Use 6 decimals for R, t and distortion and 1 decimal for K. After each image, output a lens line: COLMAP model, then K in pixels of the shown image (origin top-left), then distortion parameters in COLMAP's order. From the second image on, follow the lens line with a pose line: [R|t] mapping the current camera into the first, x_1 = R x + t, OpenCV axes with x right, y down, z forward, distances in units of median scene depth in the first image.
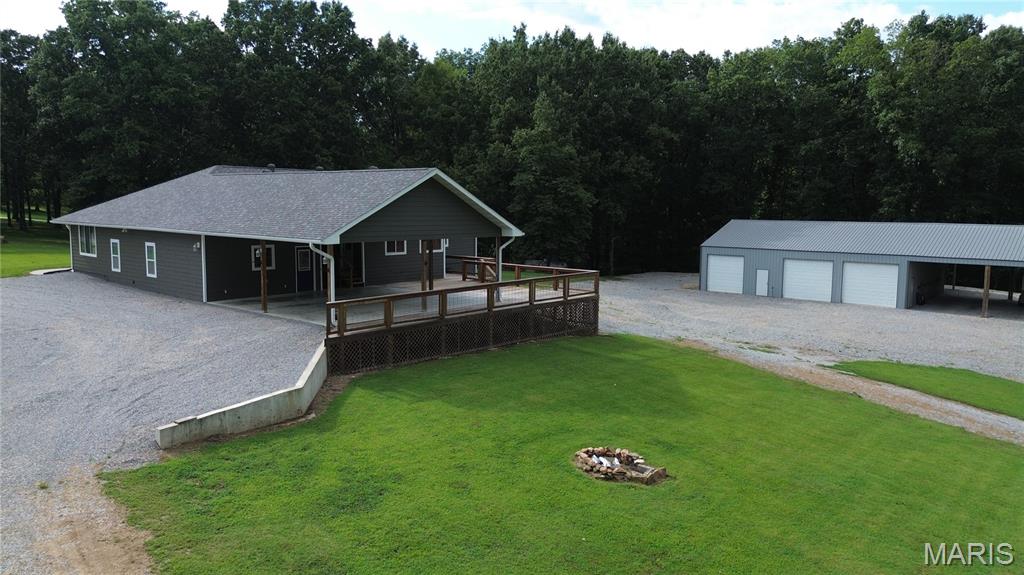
lens RADIAL K [[727.5, 0, 512.0], [0, 727.5, 287.5], [0, 0, 1]] dist [0.069116, -0.068159]
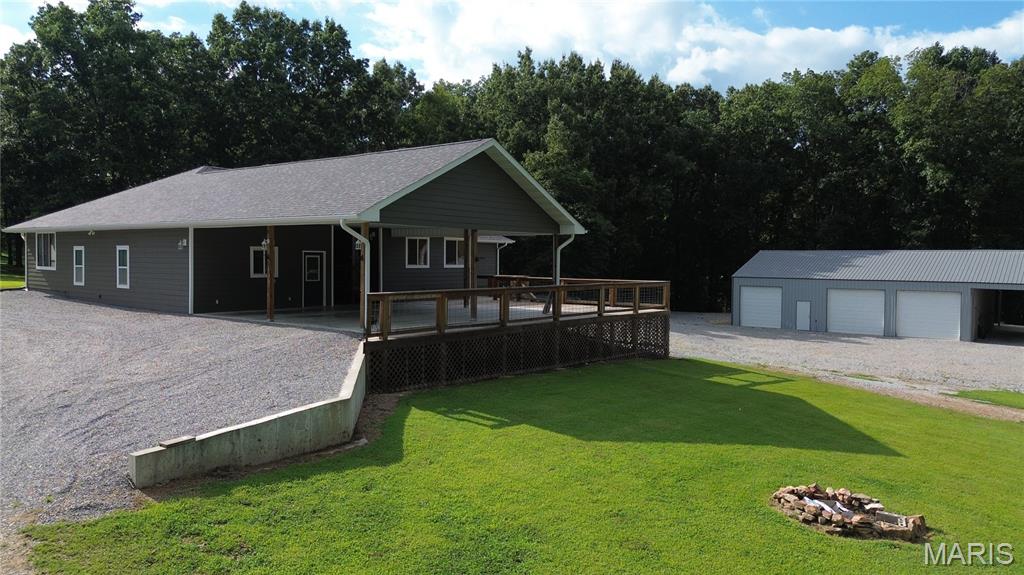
lens RADIAL K [[727.5, 0, 512.0], [0, 727.5, 287.5], [0, 0, 1]] dist [0.069116, -0.068159]
pose [[0.999390, 0.000883, 0.034899, -0.058825], [0.001797, 0.997054, -0.076687, 0.031642], [-0.034864, 0.076703, 0.996444, 0.115630]]
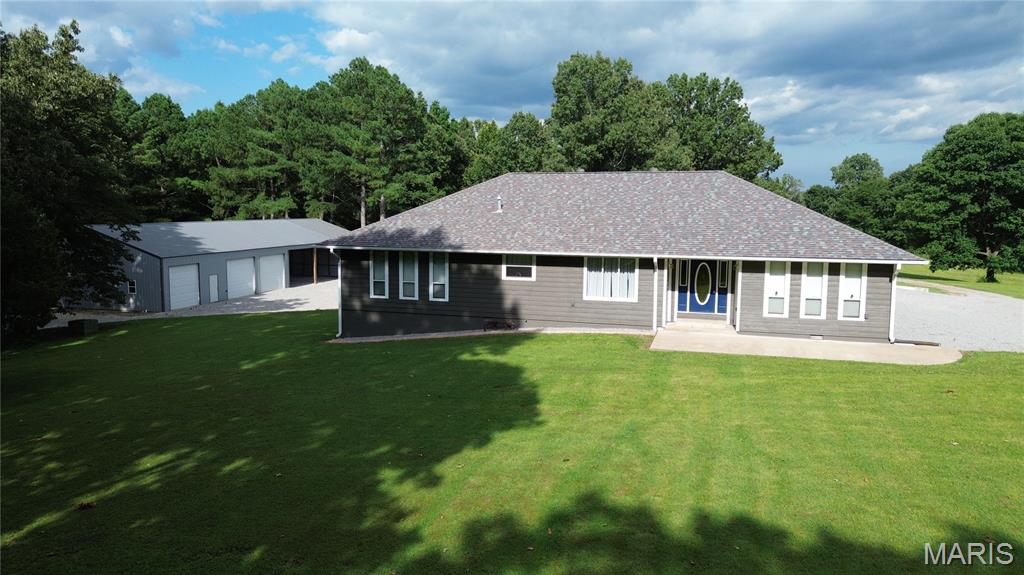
lens RADIAL K [[727.5, 0, 512.0], [0, 727.5, 287.5], [0, 0, 1]] dist [0.069116, -0.068159]
pose [[-0.415888, -0.116857, 0.901877, -0.777384], [0.090959, 0.981392, 0.169104, -0.152510], [-0.904856, 0.152362, -0.397520, 1.167181]]
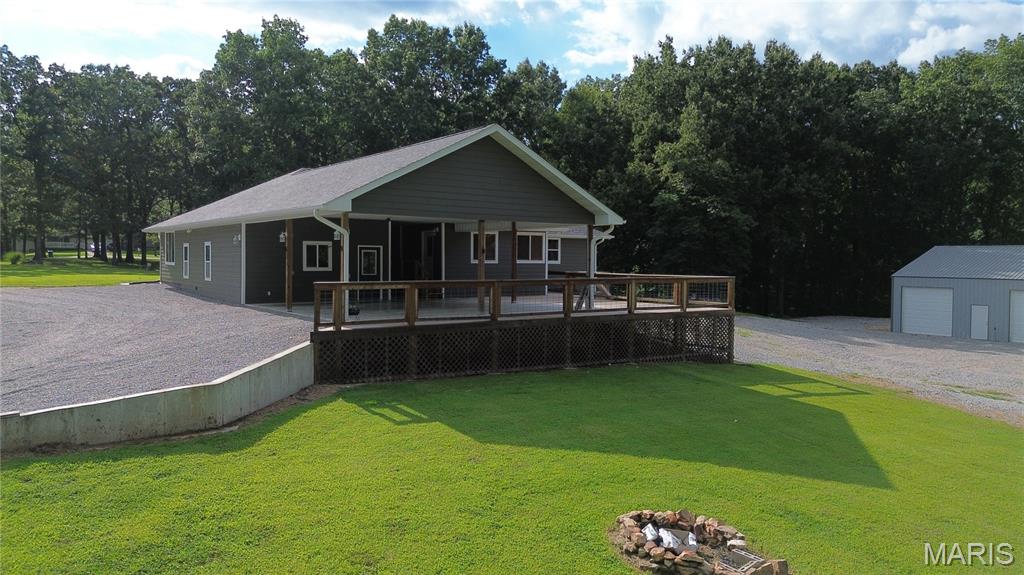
lens RADIAL K [[727.5, 0, 512.0], [0, 727.5, 287.5], [0, 0, 1]] dist [0.069116, -0.068159]
pose [[0.973305, 0.009213, -0.229329, 0.046489], [-0.027289, 0.996751, -0.075778, 0.033593], [0.227886, 0.080013, 0.970395, 0.147939]]
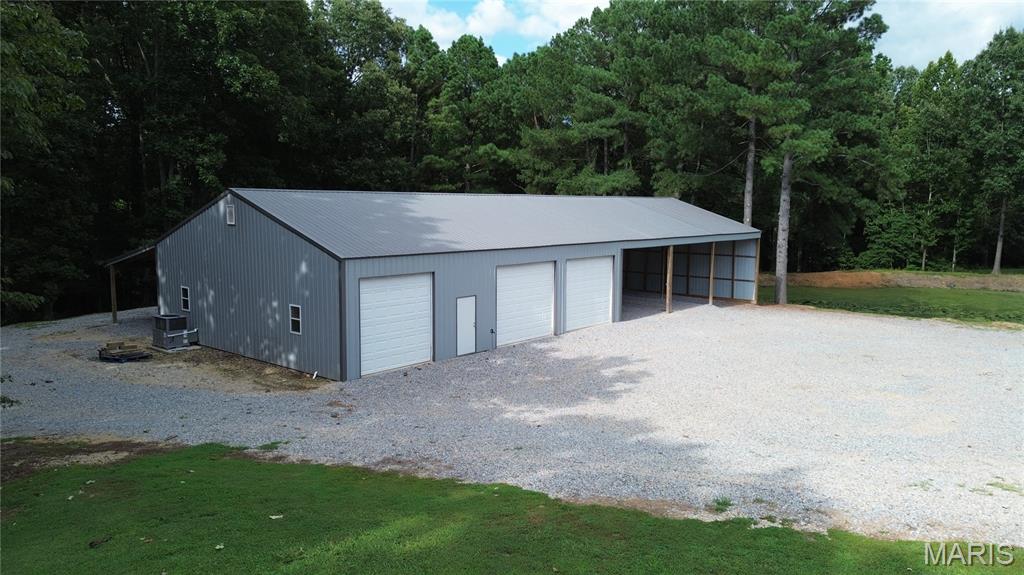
lens RADIAL K [[727.5, 0, 512.0], [0, 727.5, 287.5], [0, 0, 1]] dist [0.069116, -0.068159]
pose [[0.023463, -0.124474, 0.991945, -0.115449], [0.109368, 0.986583, 0.121214, -0.092340], [-0.993724, 0.105643, 0.036762, 1.080937]]
